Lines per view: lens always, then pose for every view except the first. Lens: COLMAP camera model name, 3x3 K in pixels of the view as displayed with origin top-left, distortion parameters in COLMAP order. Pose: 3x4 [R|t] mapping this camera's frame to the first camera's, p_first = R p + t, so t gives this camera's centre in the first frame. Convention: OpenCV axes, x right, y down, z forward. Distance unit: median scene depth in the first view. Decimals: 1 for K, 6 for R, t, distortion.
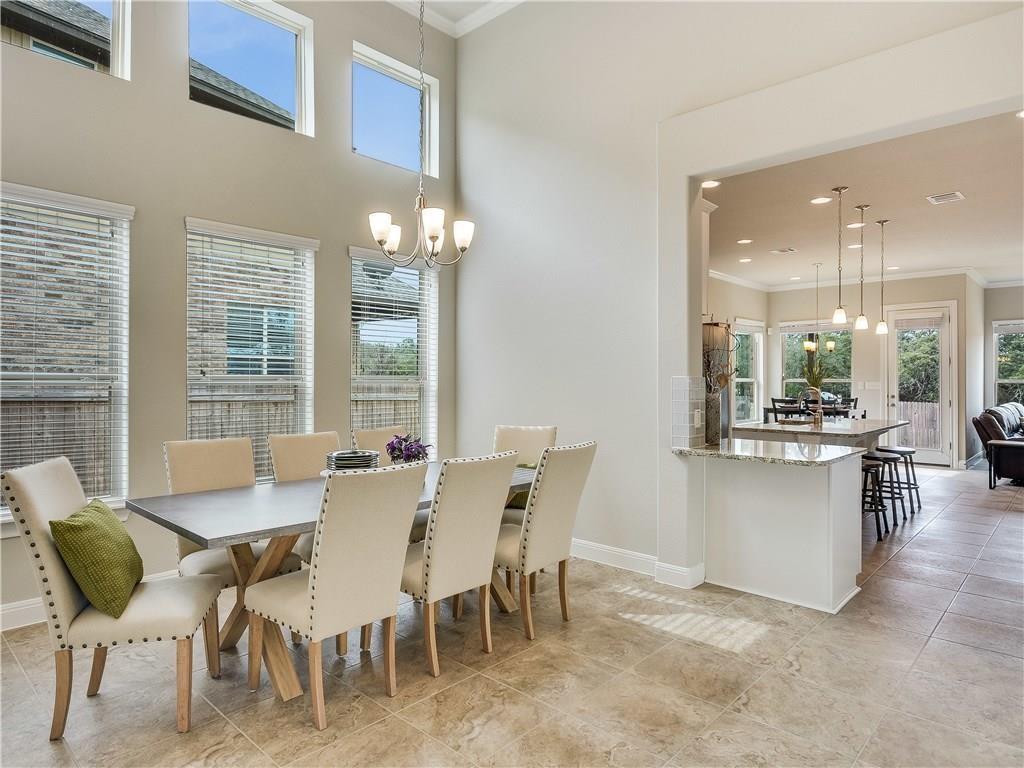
lens RADIAL K [[614.7, 0, 512.0], [0, 614.7, 384.0], [0, 0, 1]] dist [0.000639, 0.000542]
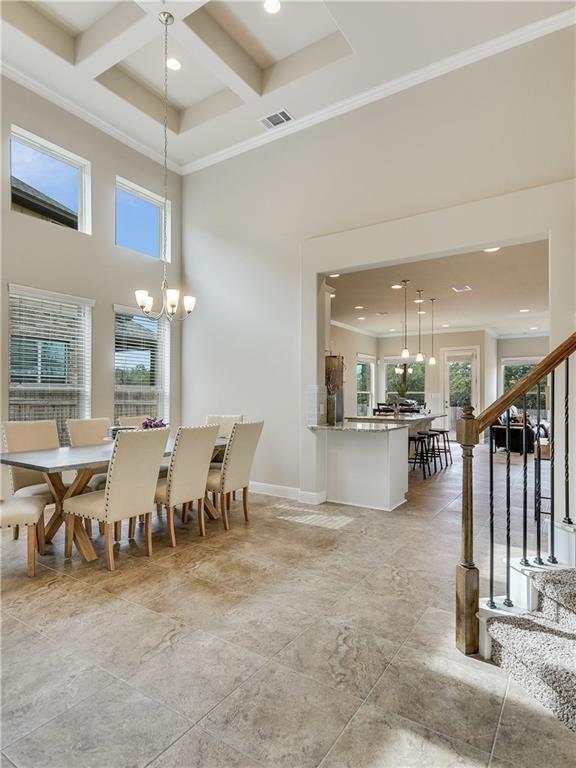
lens RADIAL K [[434.0, 0, 287.0], [0, 434.0, 396.0], [0, 0, 1]] dist [-0.002555, -0.000038]
pose [[0.987077, 0.002268, 0.160228, -0.000171], [-0.001445, 0.999985, -0.005258, 0.028243], [-0.160238, 0.004958, 0.987066, -0.259055]]
